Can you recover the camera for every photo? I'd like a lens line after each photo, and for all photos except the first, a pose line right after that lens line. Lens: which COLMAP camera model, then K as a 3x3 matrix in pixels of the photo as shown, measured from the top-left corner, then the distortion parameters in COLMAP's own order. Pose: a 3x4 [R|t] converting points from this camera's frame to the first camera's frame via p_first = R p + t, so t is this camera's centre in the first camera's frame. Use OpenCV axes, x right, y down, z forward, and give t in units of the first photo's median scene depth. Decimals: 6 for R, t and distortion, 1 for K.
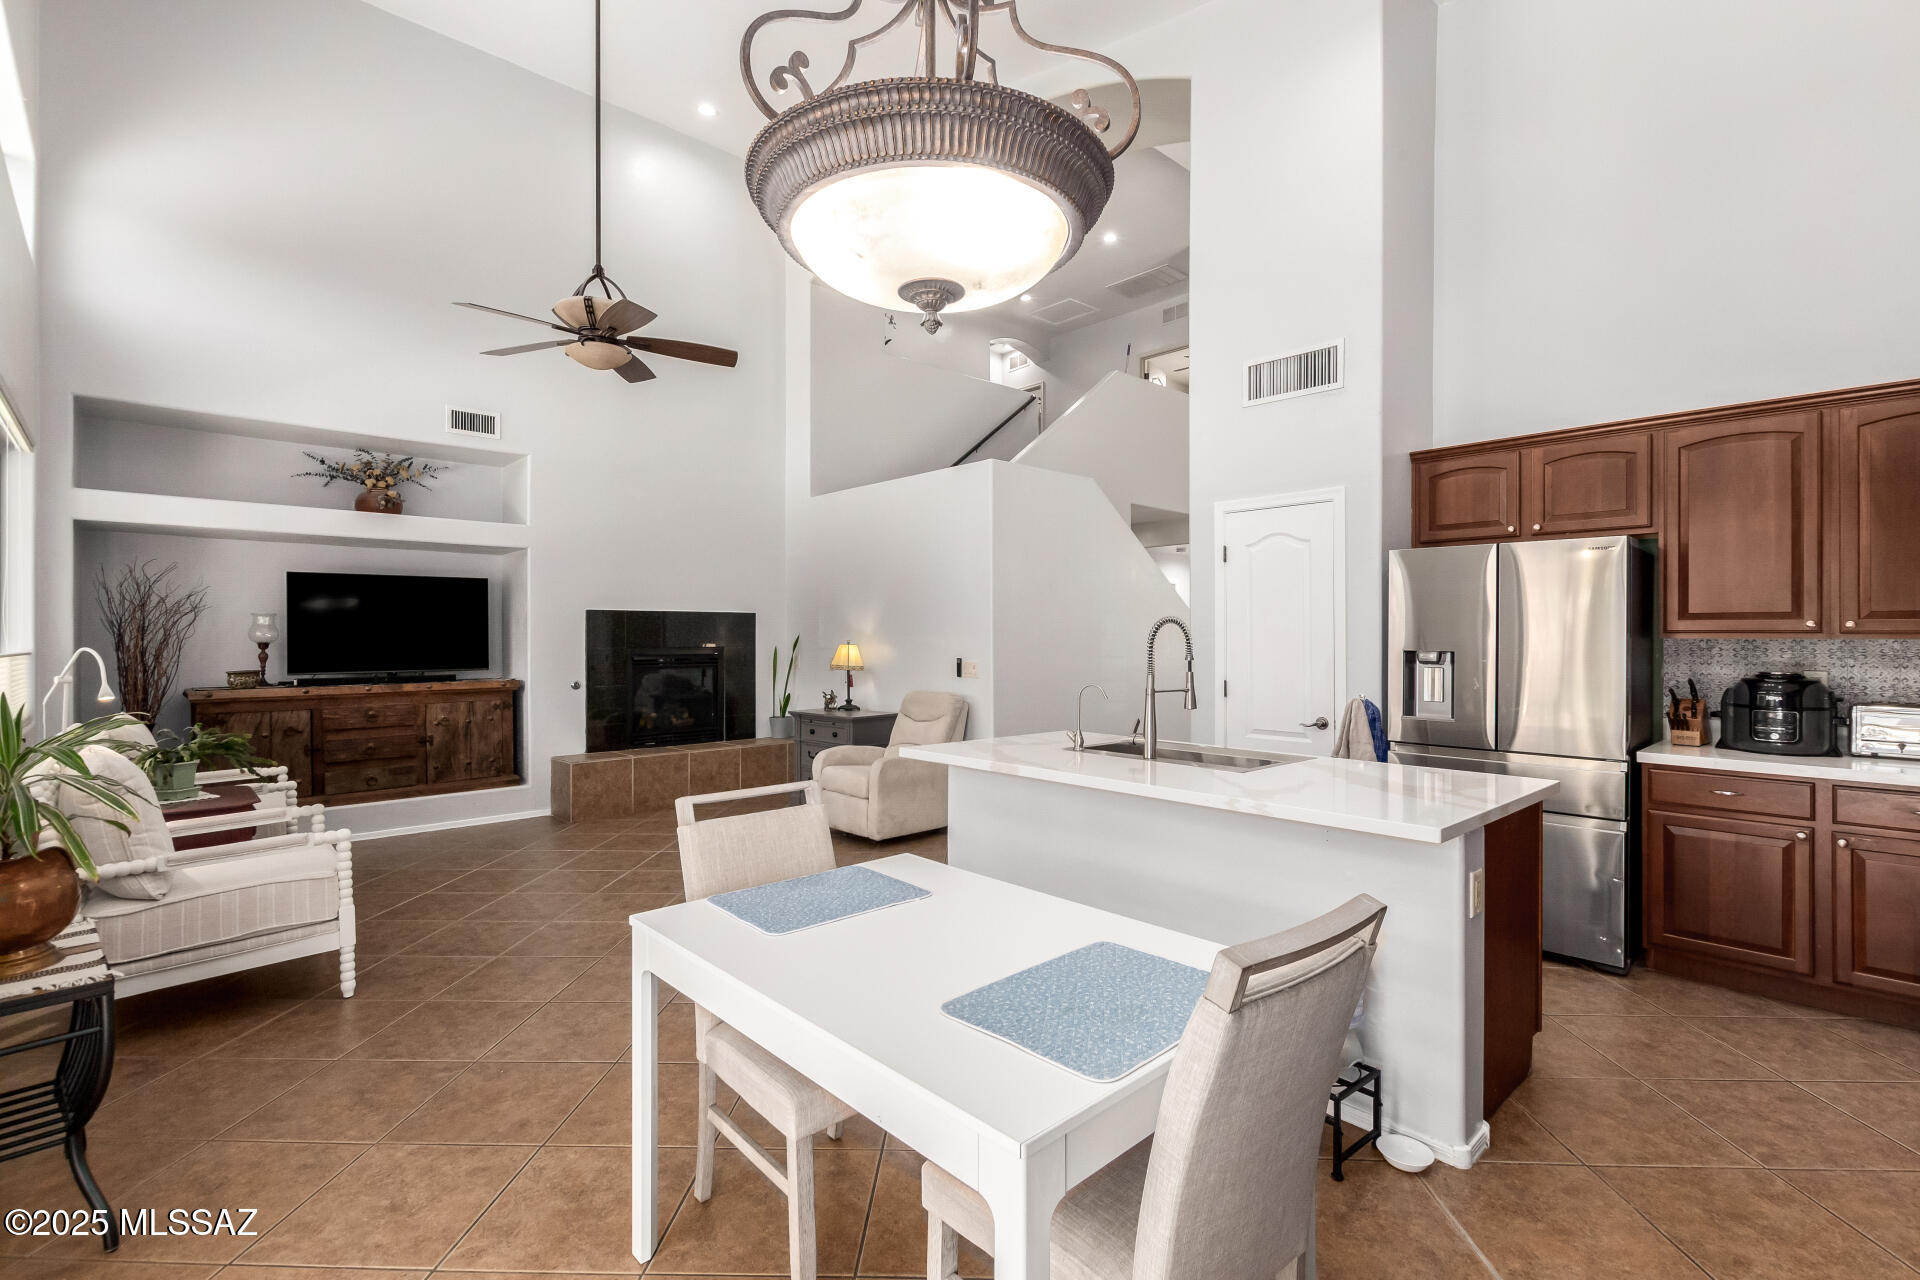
lens RADIAL K [[880.4, 0, 966.7], [0, 880.4, 636.8], [0, 0, 1]] dist [0.002506, -0.003094]
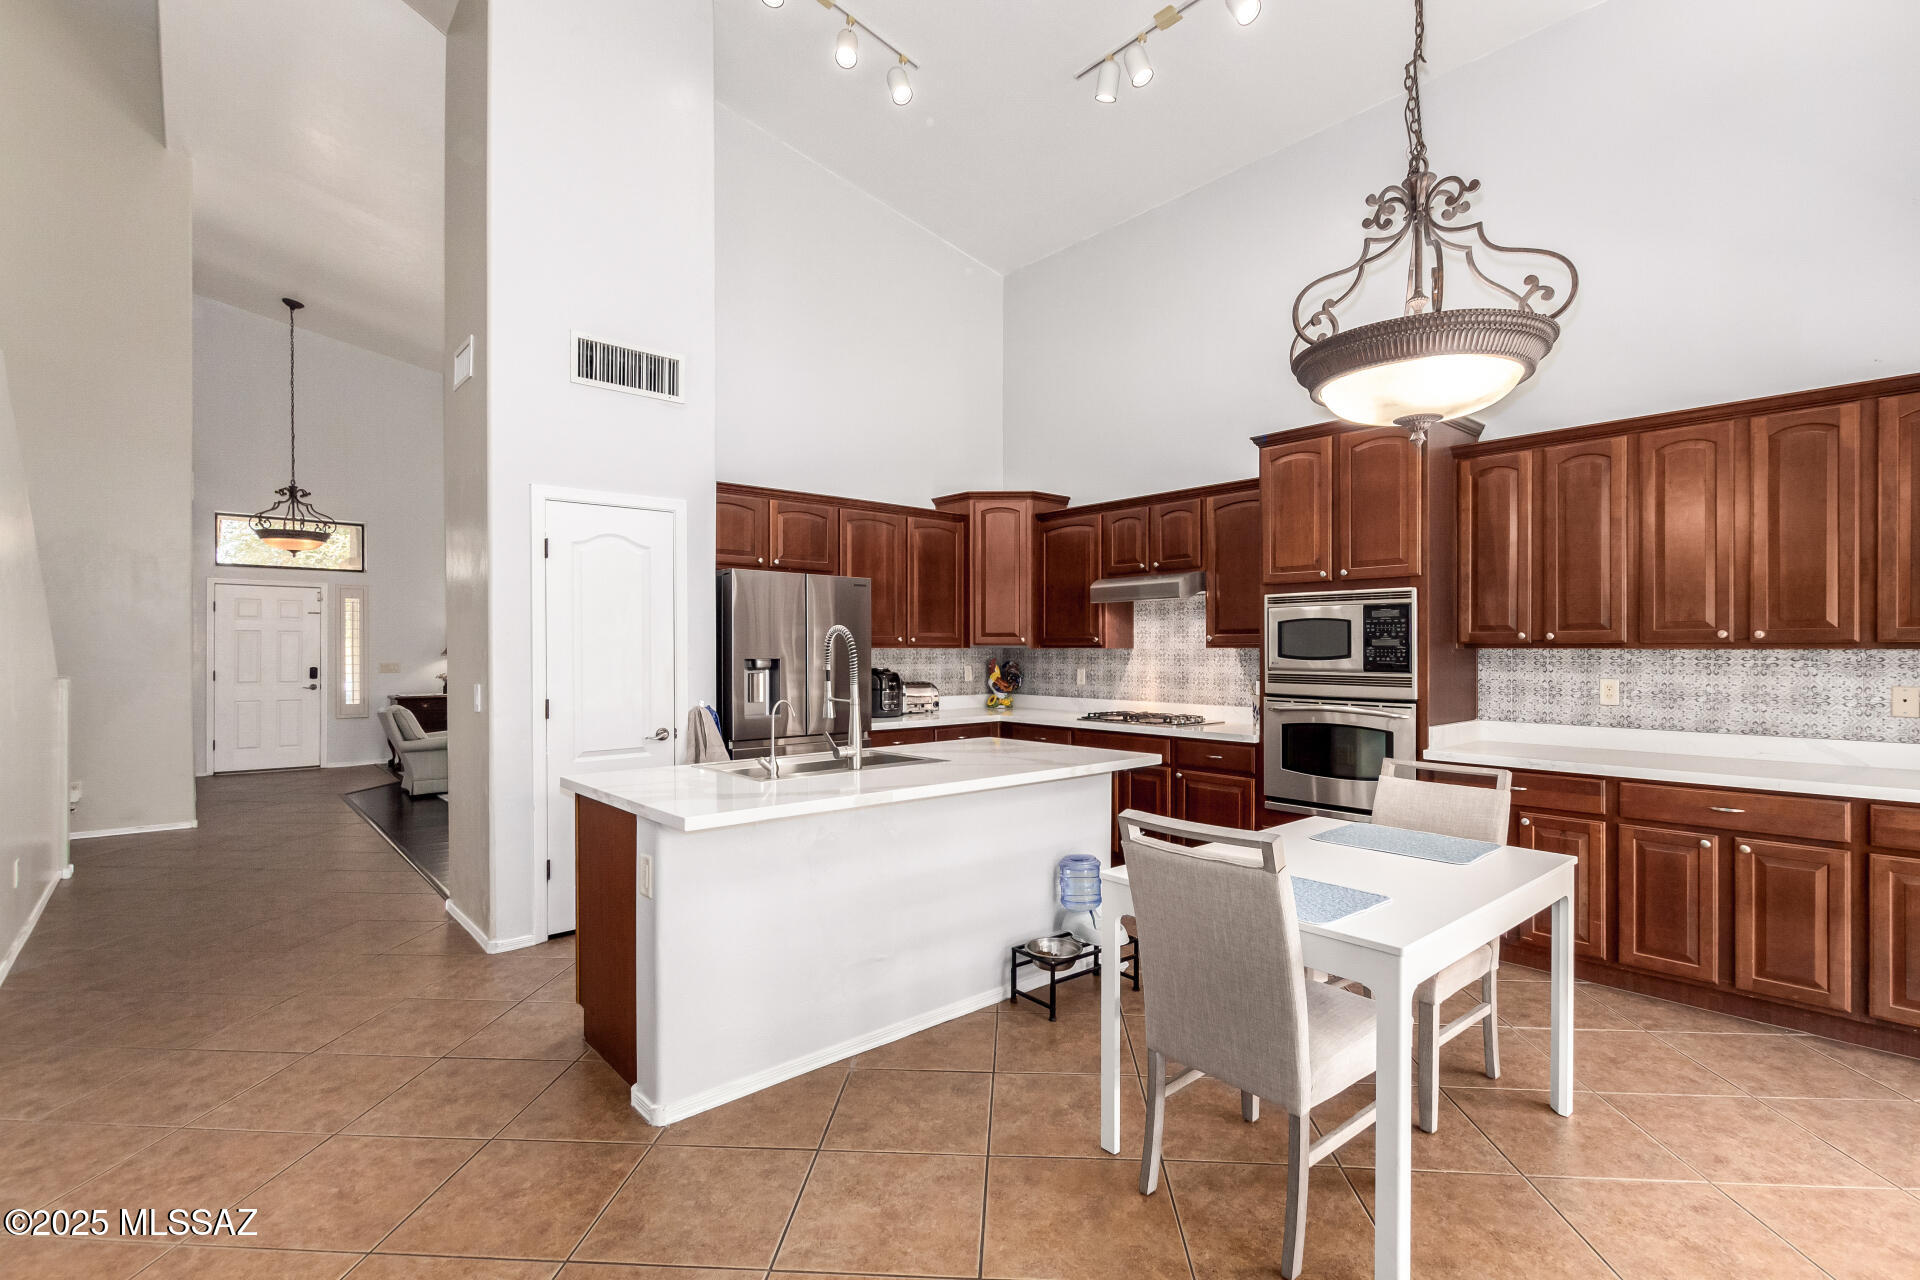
lens RADIAL K [[880.4, 0, 969.4], [0, 880.4, 649.7], [0, 0, 1]] dist [0.002506, -0.003094]
pose [[0.028963, -0.002749, 0.999577, -0.418434], [0.004163, 0.999988, 0.002629, 0.001921], [-0.999572, 0.004086, 0.028974, 0.455514]]
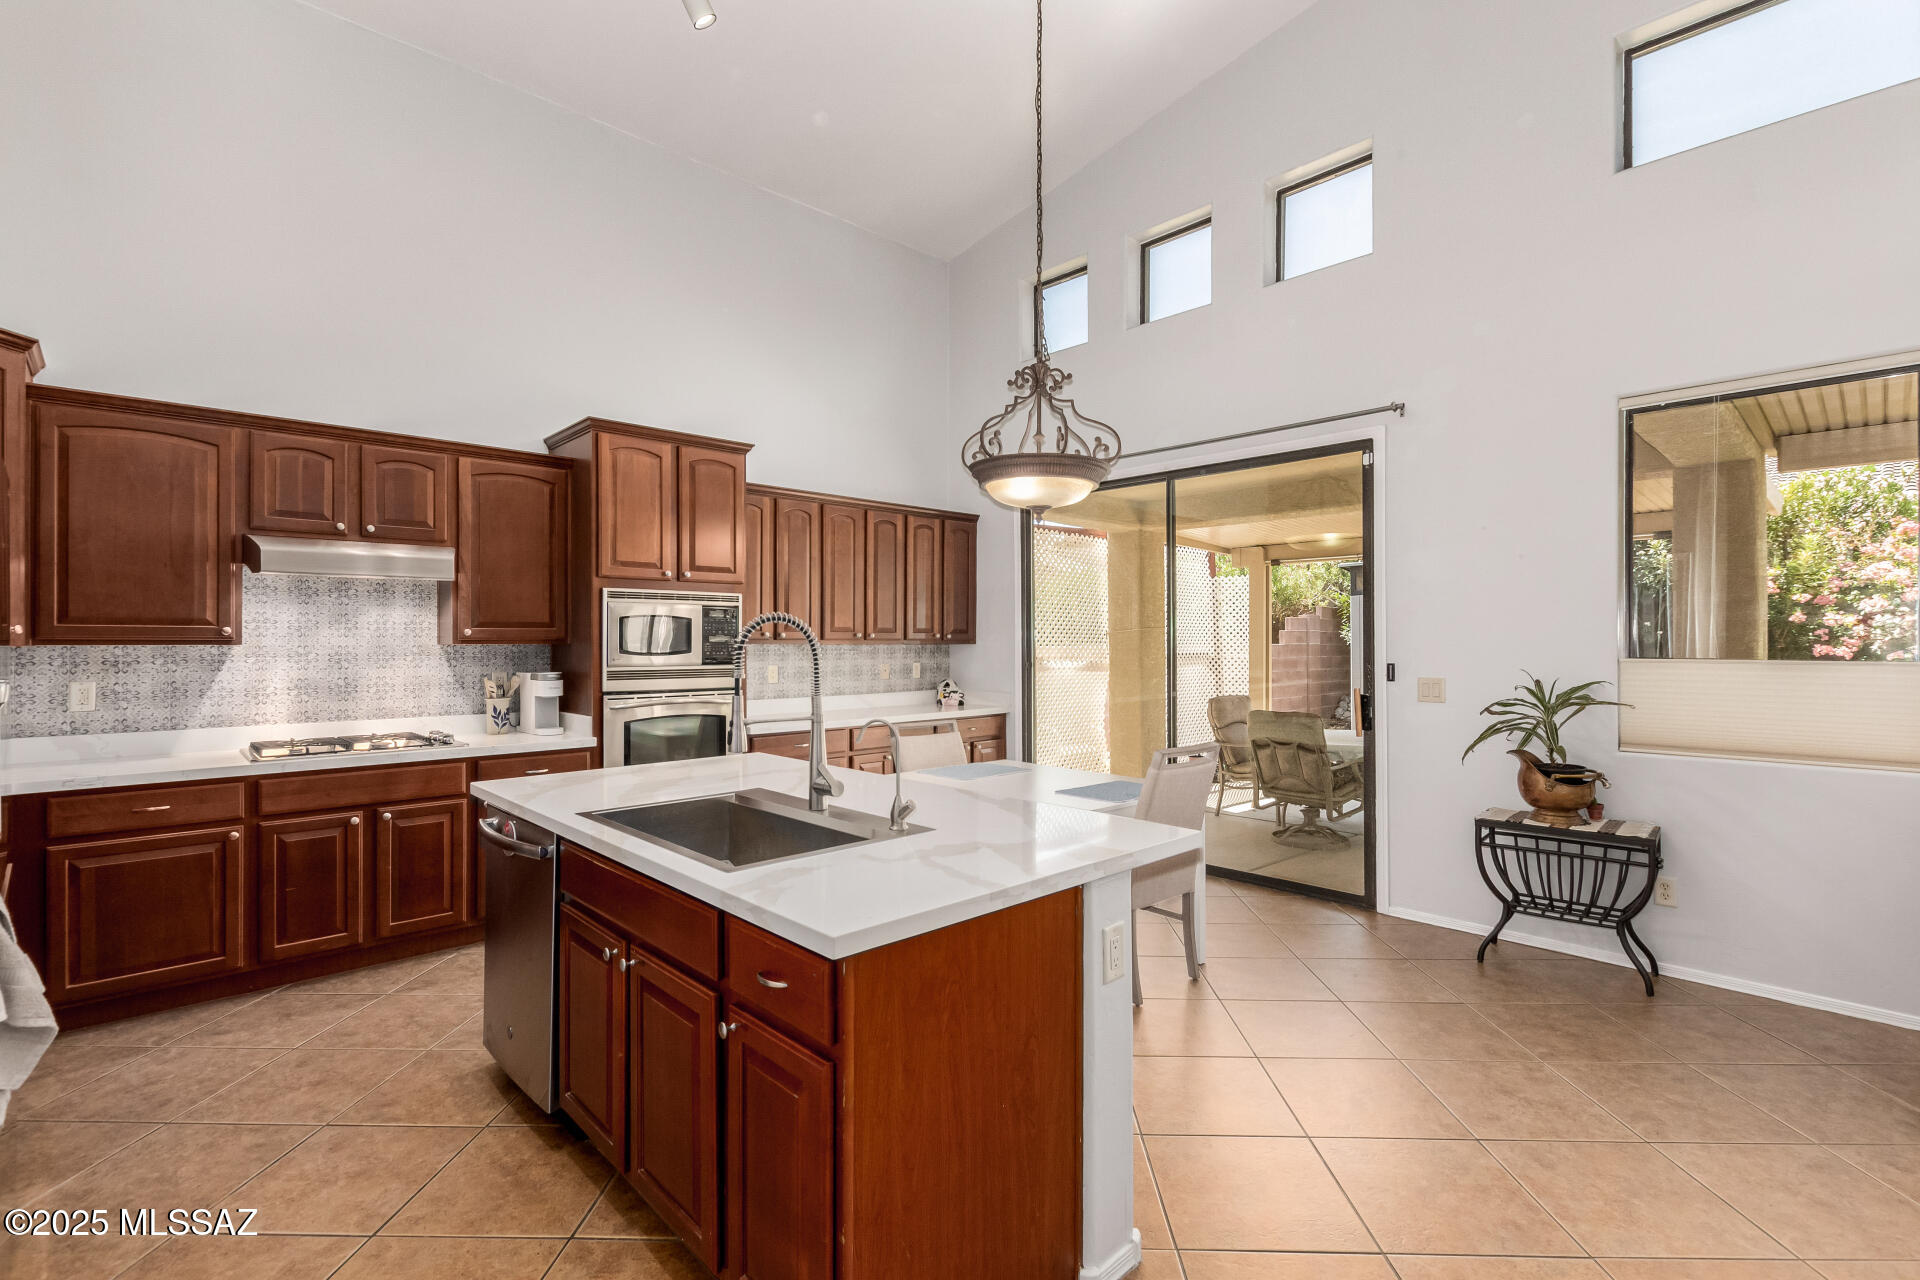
lens RADIAL K [[880.4, 0, 959.0], [0, 880.4, 637.9], [0, 0, 1]] dist [0.002506, -0.003094]
pose [[-0.999990, 0.000172, -0.004561, 0.052804], [0.000173, 1.000000, -0.000184, -0.001345], [0.004561, -0.000184, -0.999990, 0.932776]]
